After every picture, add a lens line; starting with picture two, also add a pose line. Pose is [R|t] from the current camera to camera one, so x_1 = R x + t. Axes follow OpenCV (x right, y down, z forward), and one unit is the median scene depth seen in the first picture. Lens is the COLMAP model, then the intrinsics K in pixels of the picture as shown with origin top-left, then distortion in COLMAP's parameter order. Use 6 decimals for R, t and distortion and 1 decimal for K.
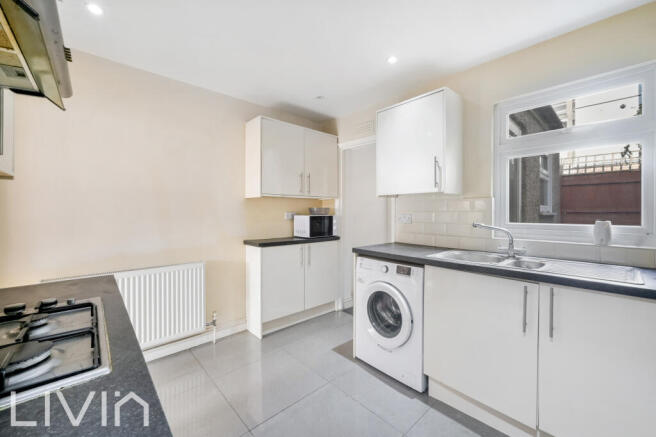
lens RADIAL K [[261.9, 0, 328.1], [0, 261.9, 215.1], [0, 0, 1]] dist [0.000004, -0.000020]
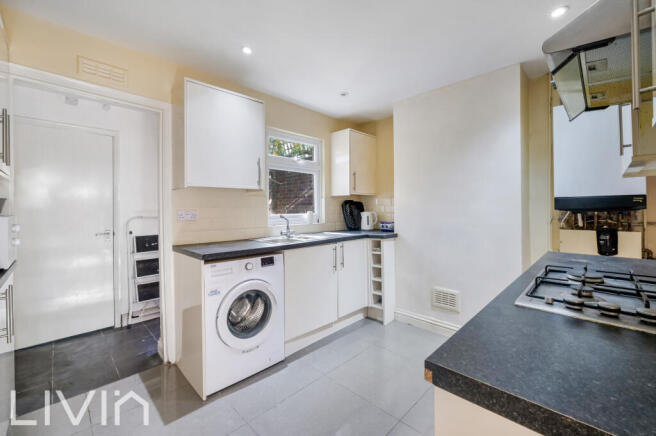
lens RADIAL K [[273.4, 0, 328.5], [0, 273.4, 206.6], [0, 0, 1]] dist [-0.003150, -0.000135]
pose [[-0.058916, 0.002357, 0.998260, -0.829350], [0.009717, 0.999951, -0.001787, -0.006516], [-0.998216, 0.009595, -0.058936, 0.806635]]
